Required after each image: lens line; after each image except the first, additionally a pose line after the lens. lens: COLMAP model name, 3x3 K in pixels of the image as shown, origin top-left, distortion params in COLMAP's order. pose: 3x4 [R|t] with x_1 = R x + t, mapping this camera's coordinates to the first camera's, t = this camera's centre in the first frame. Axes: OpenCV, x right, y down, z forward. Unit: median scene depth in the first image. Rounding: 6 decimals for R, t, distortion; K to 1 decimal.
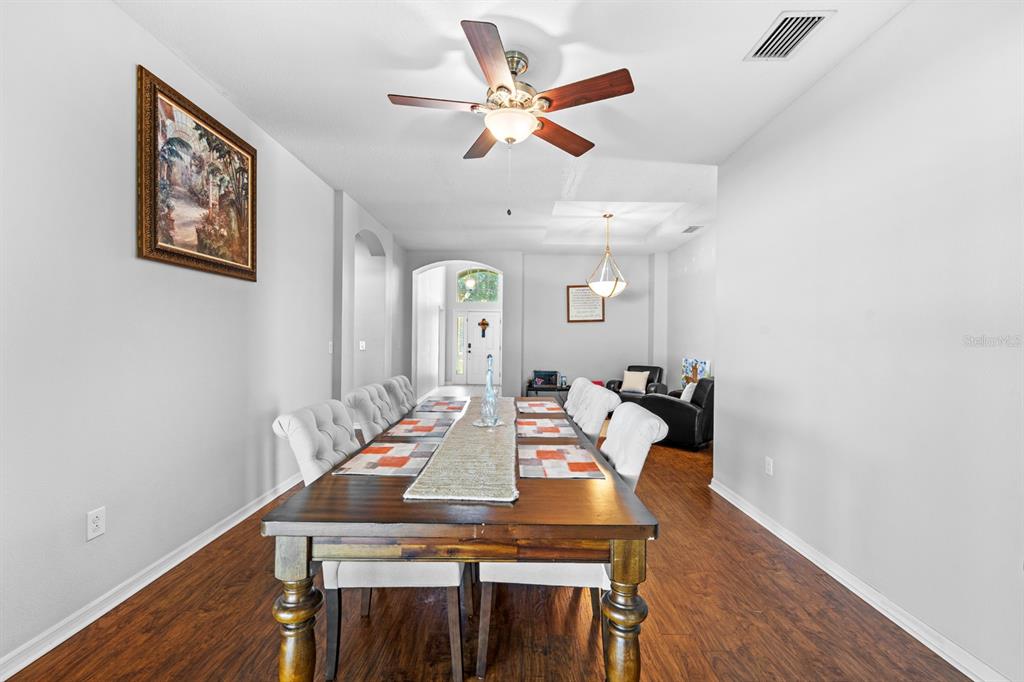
lens RADIAL K [[418.3, 0, 511.8], [0, 418.3, 337.1], [0, 0, 1]] dist [-0.001135, 0.000136]
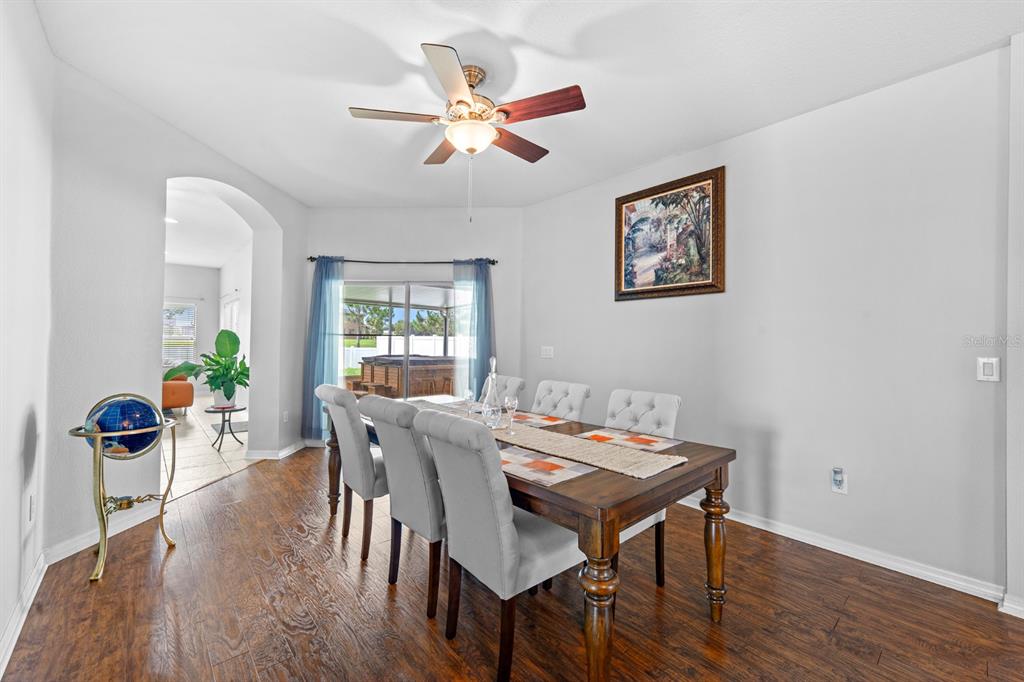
lens RADIAL K [[418.3, 0, 511.8], [0, 418.3, 337.1], [0, 0, 1]] dist [-0.001135, 0.000136]
pose [[-0.748702, -0.025714, -0.662408, 0.540204], [-0.017463, 0.999666, -0.019069, 0.009301], [0.662677, -0.002709, -0.748900, 1.663835]]
